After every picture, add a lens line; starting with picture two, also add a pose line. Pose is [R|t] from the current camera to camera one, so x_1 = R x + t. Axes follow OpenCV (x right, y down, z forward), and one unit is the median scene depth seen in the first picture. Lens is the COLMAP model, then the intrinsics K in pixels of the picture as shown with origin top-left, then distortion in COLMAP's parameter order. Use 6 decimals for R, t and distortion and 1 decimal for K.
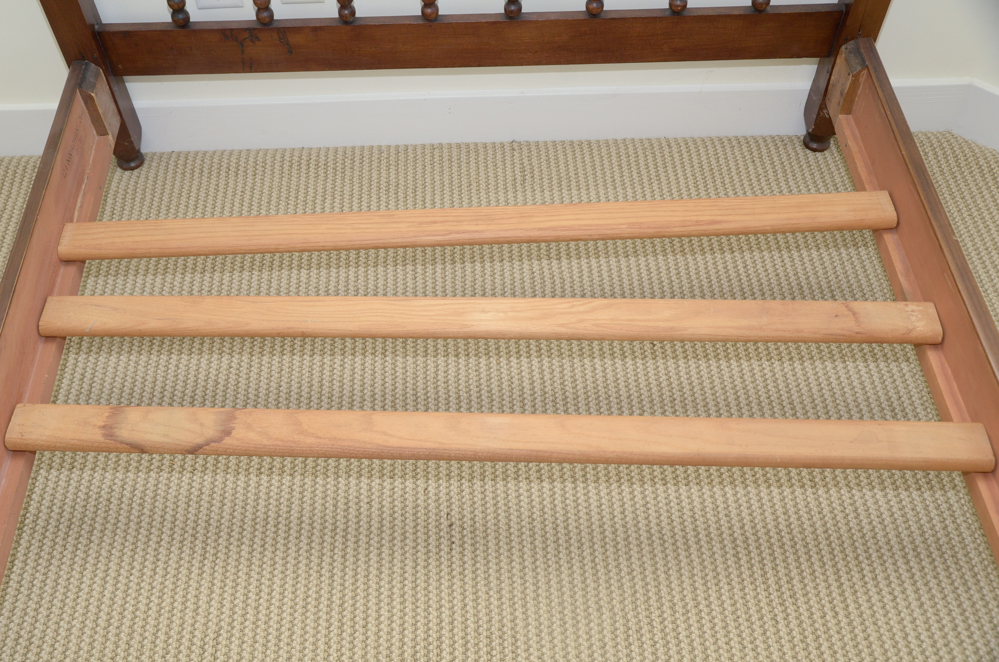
lens RADIAL K [[1059.9, 0, 478.7], [0, 1059.9, 329.7], [0, 0, 1]] dist [0.016659, 0.019404]
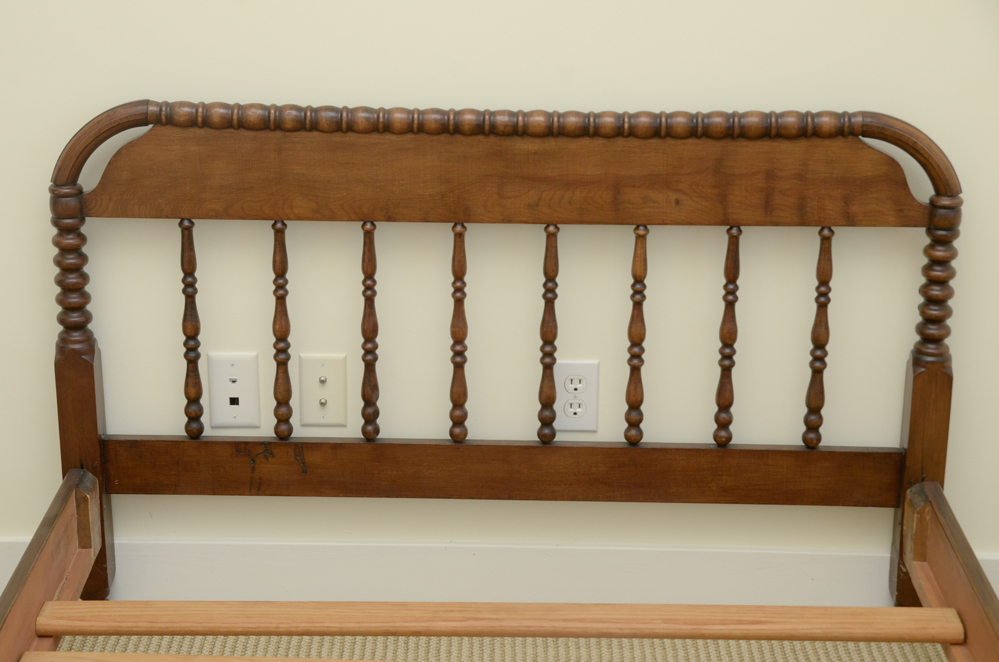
lens RADIAL K [[1957.7, 0, 499.5], [0, 1957.7, 331.0], [0, 0, 1]] dist [0.147901, 0.330095]
pose [[0.998790, 0.036614, -0.032844, 0.043458], [-0.048526, 0.842611, -0.536332, 0.546659], [0.008037, 0.537276, 0.843368, -0.506380]]
